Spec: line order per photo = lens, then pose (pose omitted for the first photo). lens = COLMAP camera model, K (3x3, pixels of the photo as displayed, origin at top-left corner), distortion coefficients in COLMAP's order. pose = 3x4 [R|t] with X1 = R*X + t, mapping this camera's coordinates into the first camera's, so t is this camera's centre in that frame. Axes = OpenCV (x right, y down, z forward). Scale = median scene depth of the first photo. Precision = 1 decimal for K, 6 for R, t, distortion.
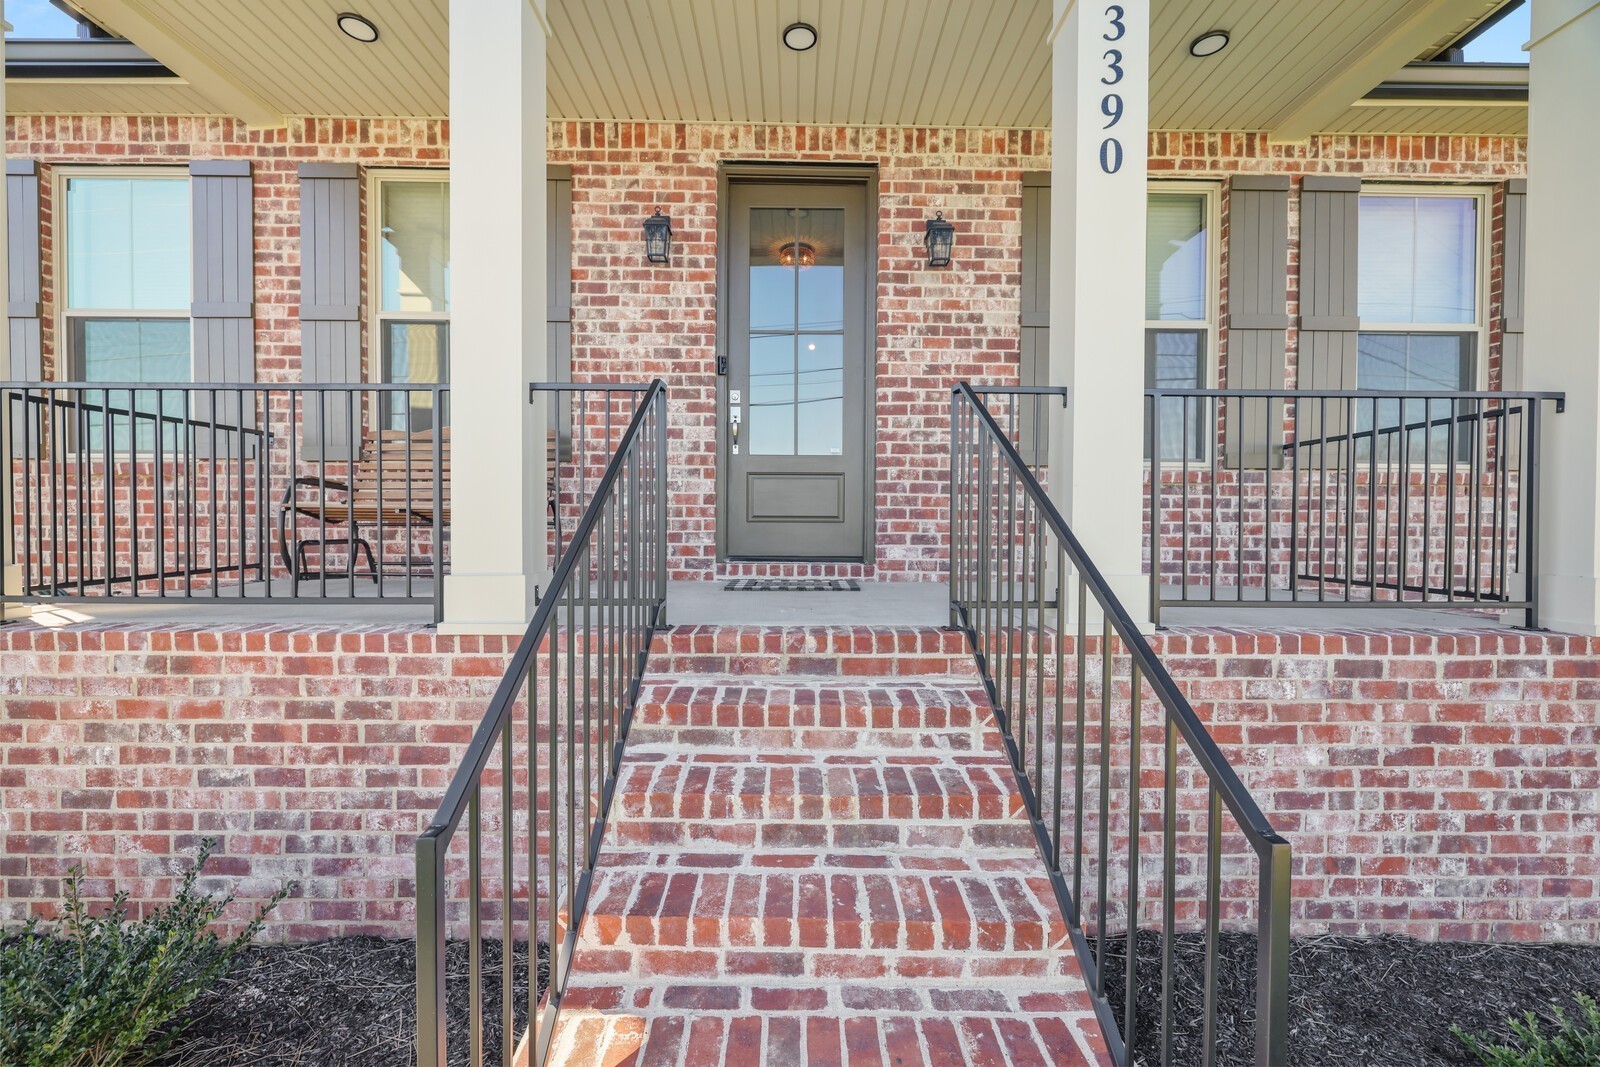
lens RADIAL K [[667.9, 0, 799.0], [0, 667.9, 533.9], [0, 0, 1]] dist [-0.000977, -0.000215]
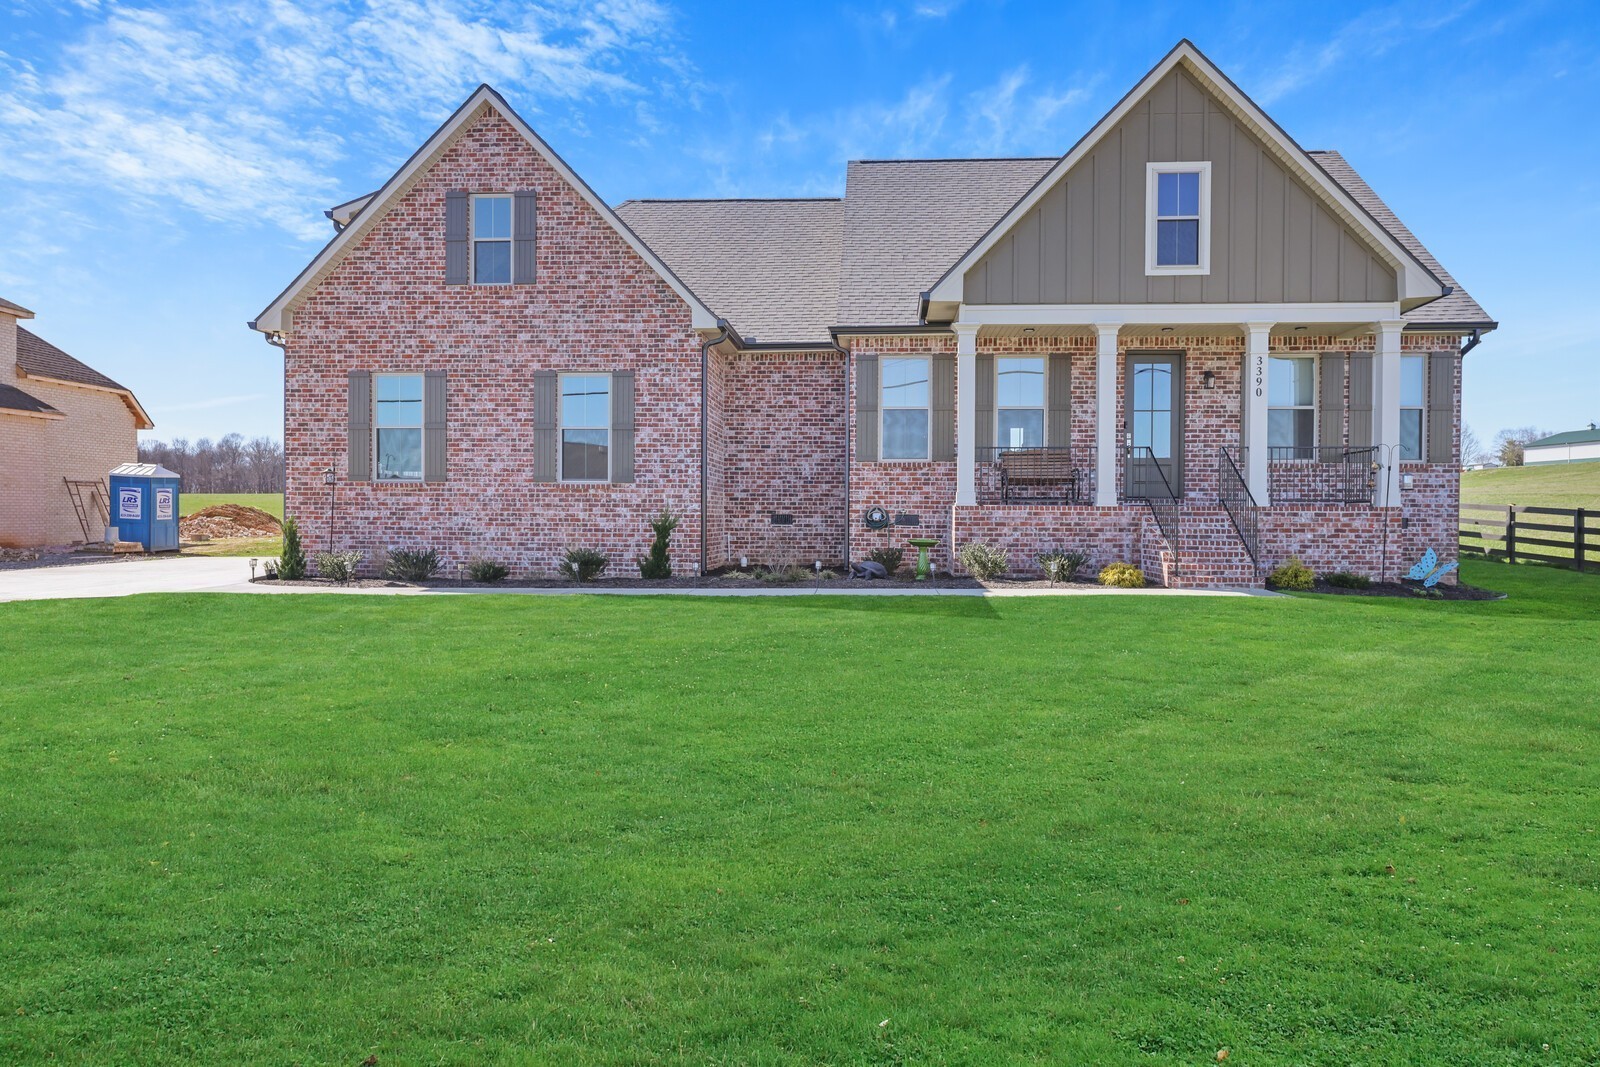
lens RADIAL K [[1110.4, 0, 796.8], [0, 1110.4, 529.7], [0, 0, 1]] dist [-0.005924, -0.000241]
pose [[0.995998, 0.000355, -0.089378, -1.060507], [-0.000766, 0.999989, -0.004567, 0.194259], [0.089375, 0.004617, 0.995987, -3.648666]]
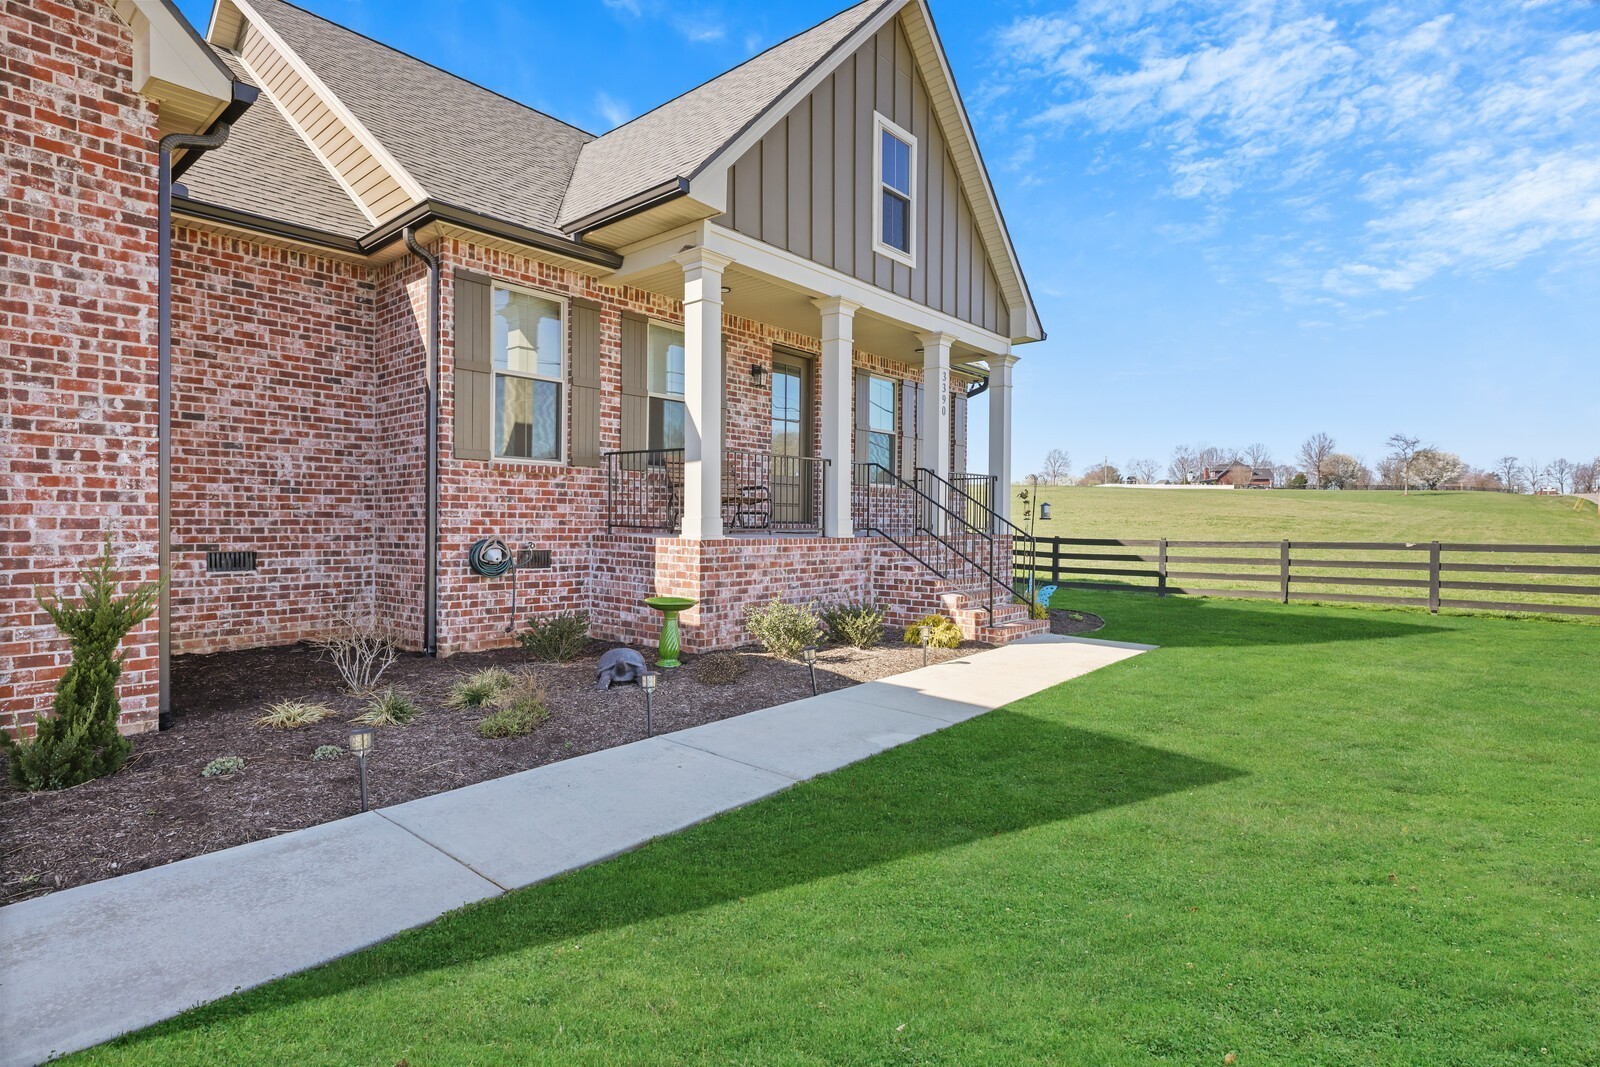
lens RADIAL K [[811.1, 0, 794.9], [0, 811.1, 534.0], [0, 0, 1]] dist [-0.000135, -0.000595]
pose [[0.666329, -0.011801, 0.745565, -2.118981], [0.008815, 0.999930, 0.007948, 0.056857], [-0.745606, 0.001276, 0.666386, -0.864363]]
